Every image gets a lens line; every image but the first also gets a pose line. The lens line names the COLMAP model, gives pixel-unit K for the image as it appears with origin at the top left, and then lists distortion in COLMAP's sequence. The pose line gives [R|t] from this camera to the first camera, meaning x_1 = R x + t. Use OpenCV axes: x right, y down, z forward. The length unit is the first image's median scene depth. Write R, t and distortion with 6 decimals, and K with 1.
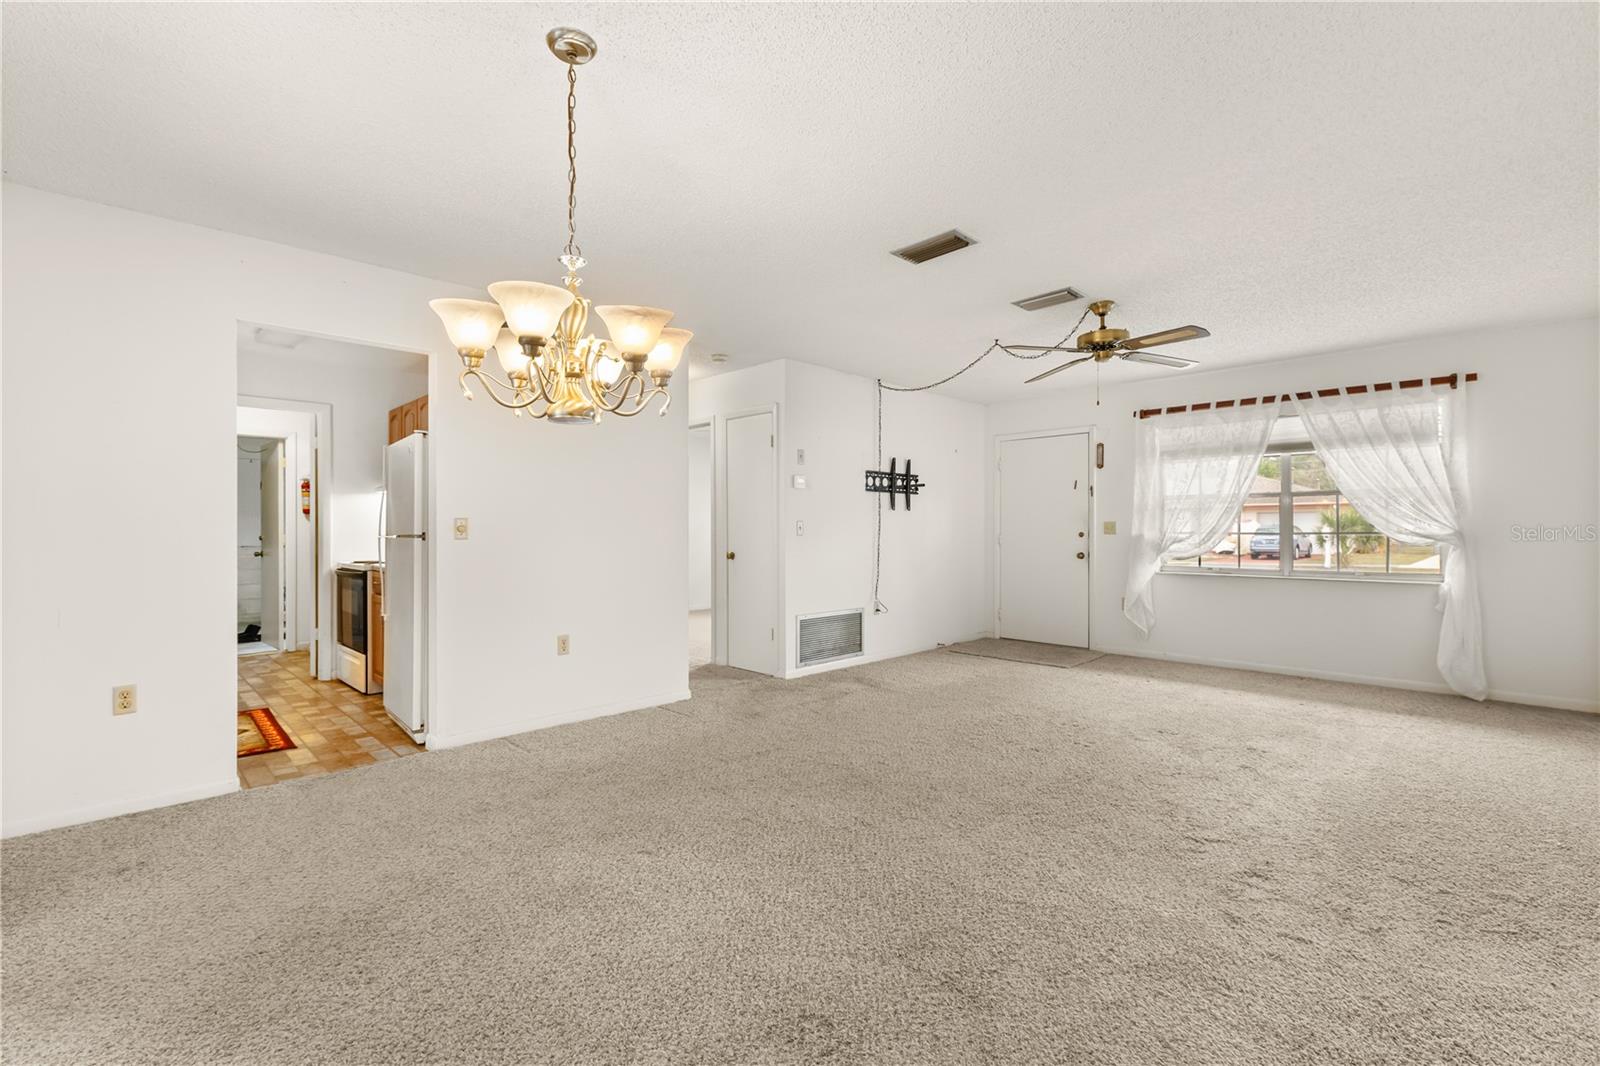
lens RADIAL K [[712.9, 0, 798.9], [0, 712.9, 534.6], [0, 0, 1]] dist [0.000981, -0.000695]
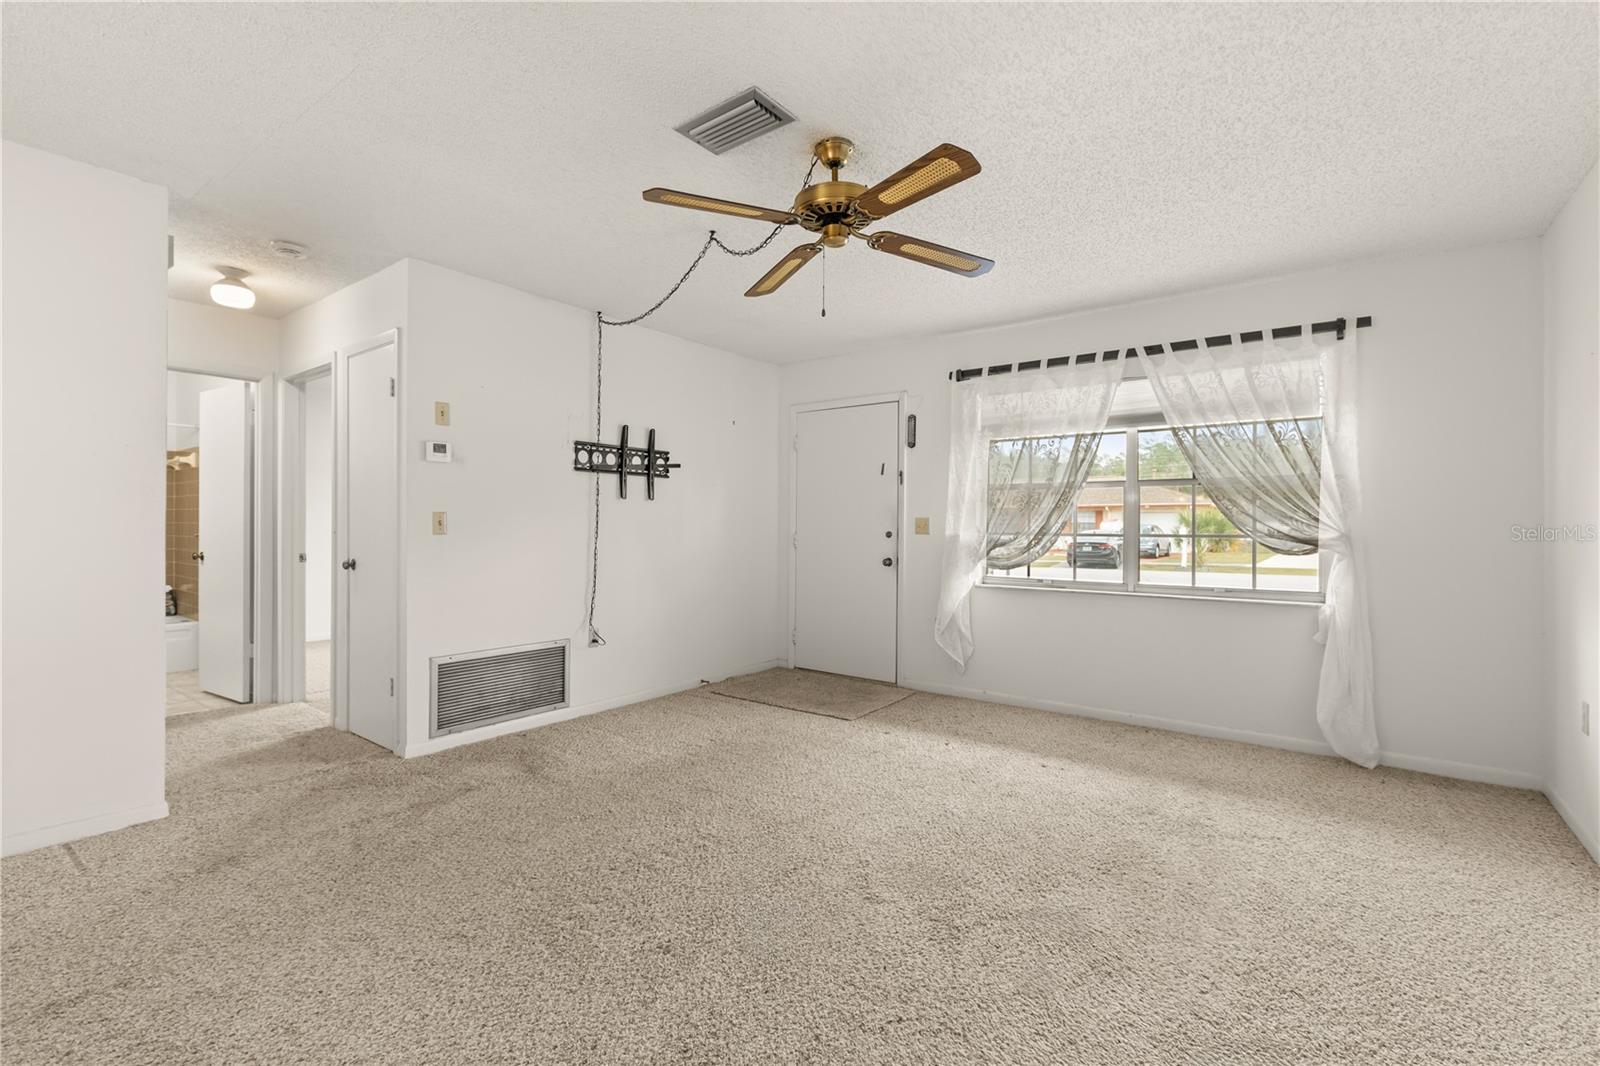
lens RADIAL K [[712.9, 0, 801.1], [0, 712.9, 536.2], [0, 0, 1]] dist [0.000981, -0.000695]
pose [[0.989562, 0.005671, 0.143997, 0.227145], [-0.006621, 0.999959, 0.006117, -0.002932], [-0.143956, -0.007006, 0.989559, 0.301392]]
